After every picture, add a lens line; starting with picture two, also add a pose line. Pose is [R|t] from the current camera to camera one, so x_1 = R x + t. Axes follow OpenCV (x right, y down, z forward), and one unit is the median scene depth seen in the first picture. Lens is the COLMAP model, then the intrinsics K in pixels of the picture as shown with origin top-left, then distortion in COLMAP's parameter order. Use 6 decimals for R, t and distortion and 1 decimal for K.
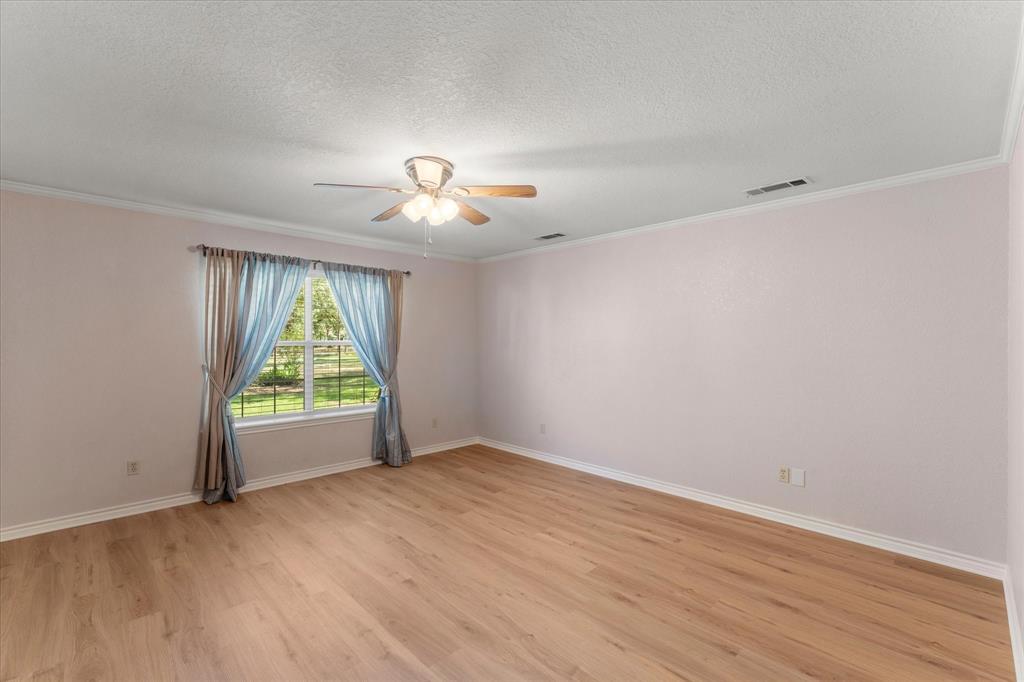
lens RADIAL K [[422.4, 0, 512.0], [0, 422.4, 341.0], [0, 0, 1]] dist [0.000729, -0.000091]
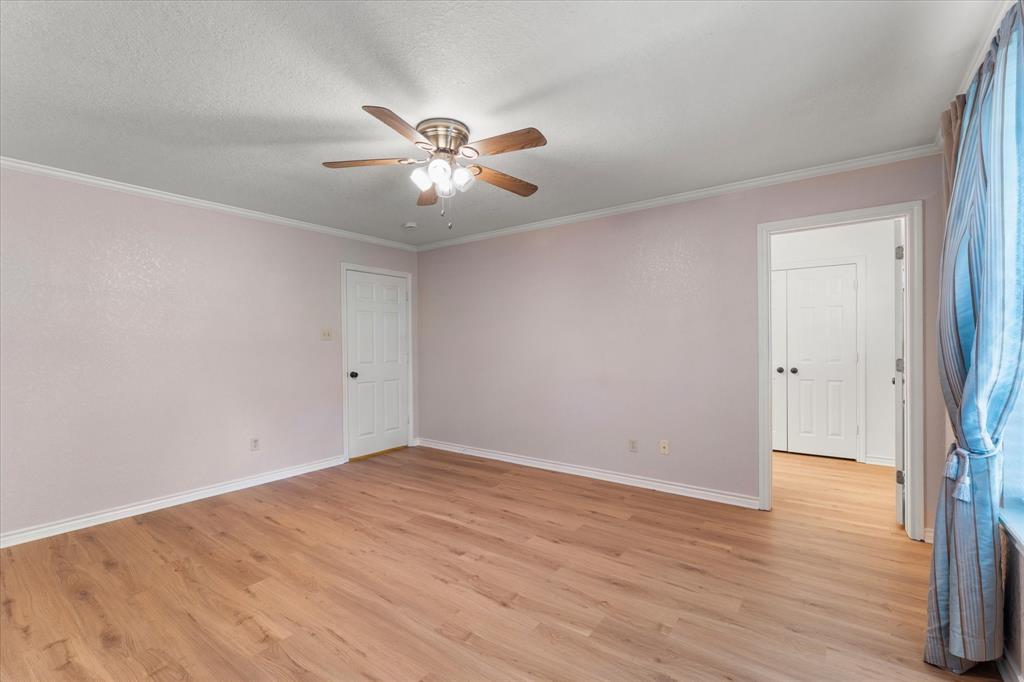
lens RADIAL K [[422.4, 0, 512.0], [0, 422.4, 341.0], [0, 0, 1]] dist [0.000729, -0.000091]
pose [[-0.985650, 0.005879, -0.168697, -0.192966], [0.006217, 0.999980, -0.001478, 0.039300], [0.168685, -0.002505, -0.985667, 2.011398]]
